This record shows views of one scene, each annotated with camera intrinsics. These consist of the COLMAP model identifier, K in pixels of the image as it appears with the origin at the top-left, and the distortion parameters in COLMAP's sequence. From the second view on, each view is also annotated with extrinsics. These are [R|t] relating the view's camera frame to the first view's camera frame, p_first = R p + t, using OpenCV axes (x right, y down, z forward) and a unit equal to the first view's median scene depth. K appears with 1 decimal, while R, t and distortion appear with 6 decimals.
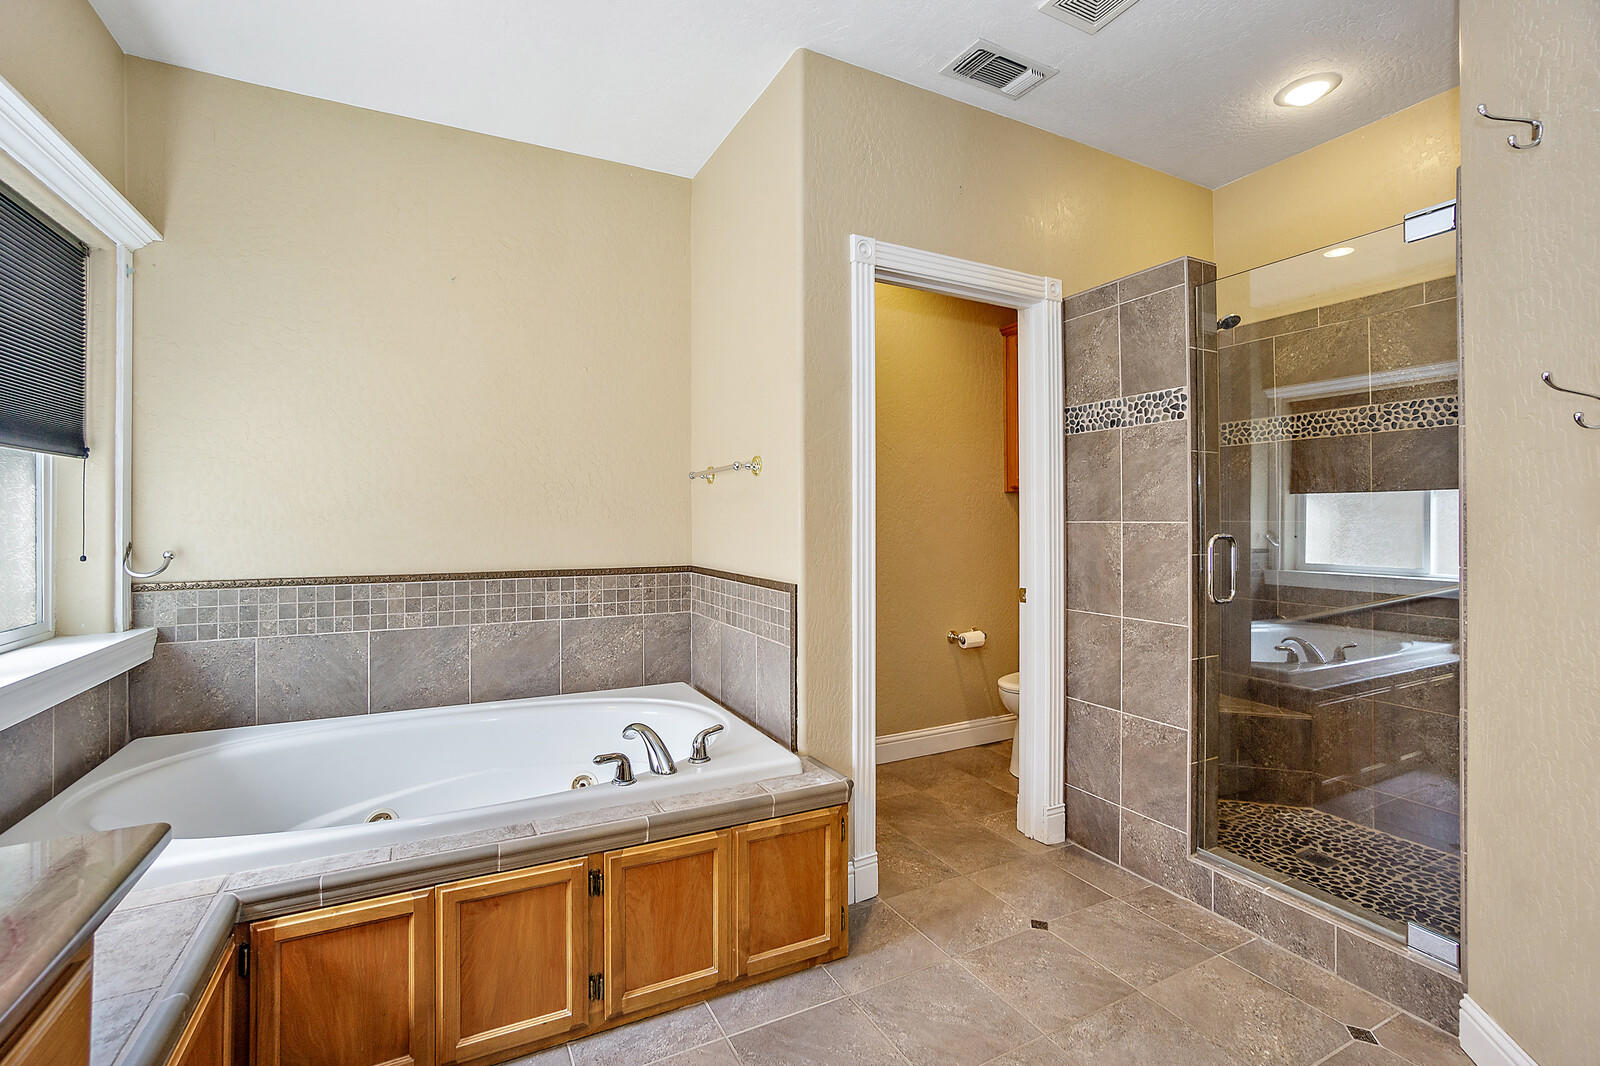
lens RADIAL K [[705.9, 0, 786.2], [0, 705.9, 519.9], [0, 0, 1]] dist [-0.042279, 0.019661]
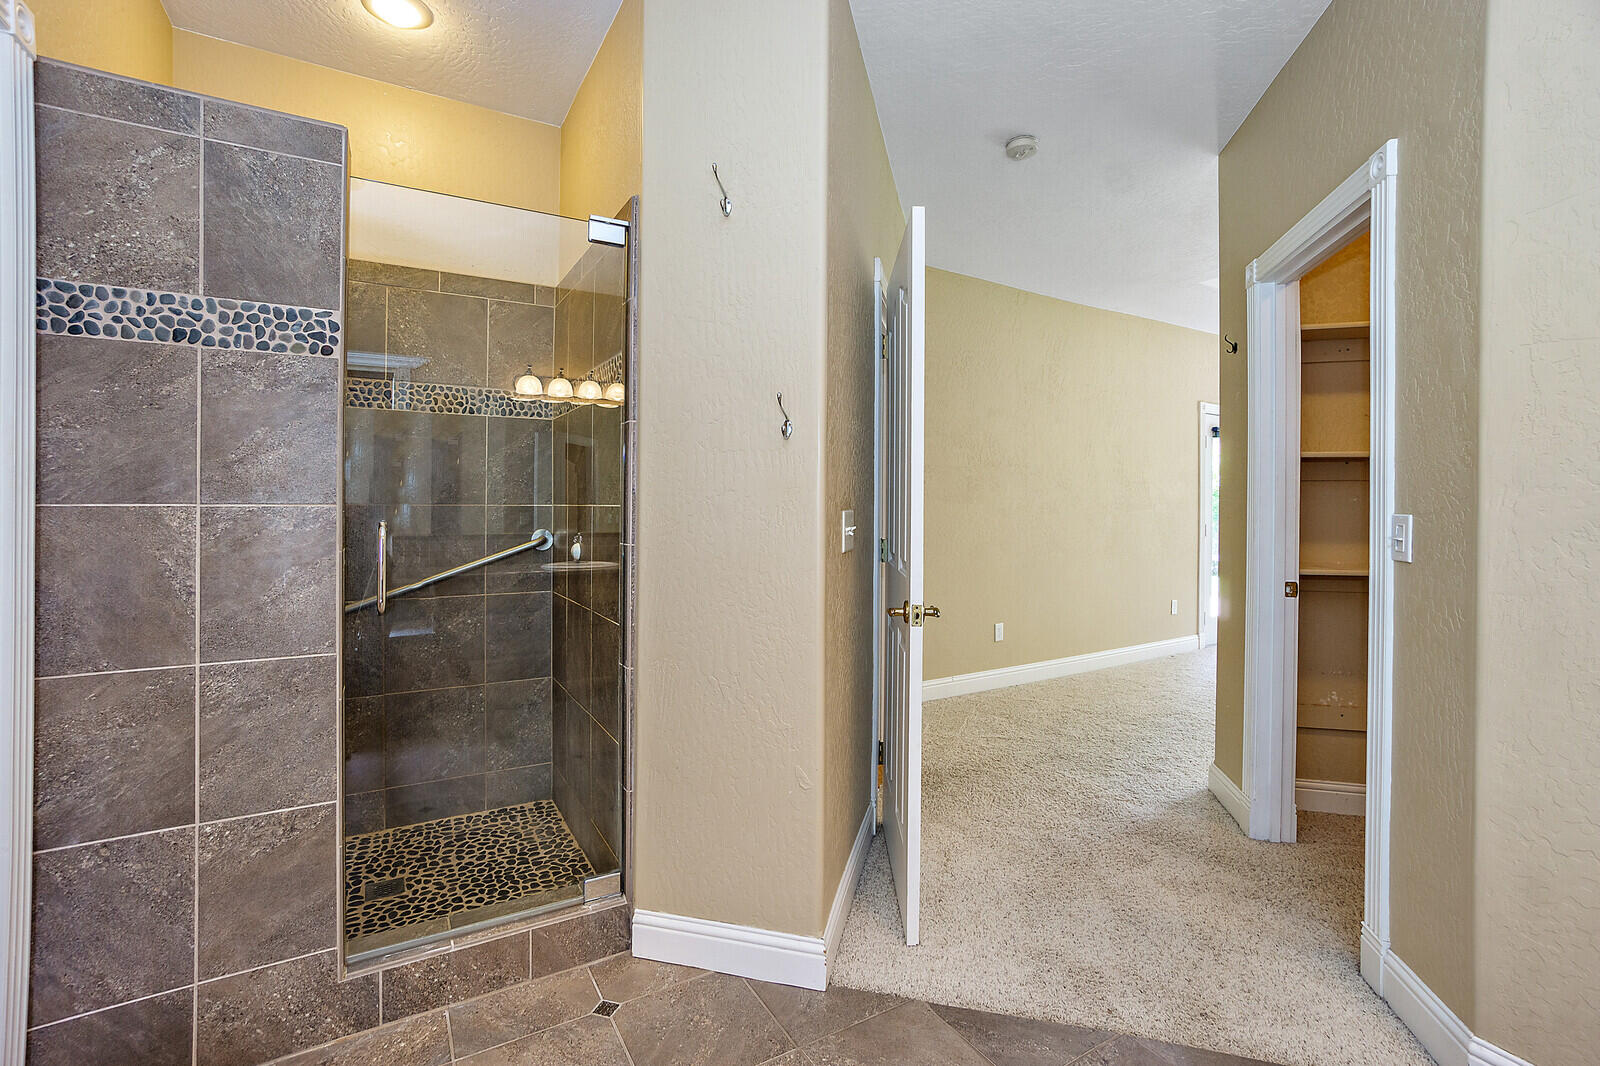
lens RADIAL K [[704.6, 0, 793.8], [0, 704.6, 506.3], [0, 0, 1]] dist [-0.044399, 0.019439]
pose [[-0.054821, -0.001605, 0.998495, -0.135132], [-0.001984, 0.999997, 0.001498, 0.002027], [-0.998494, -0.001899, -0.054824, 0.535922]]
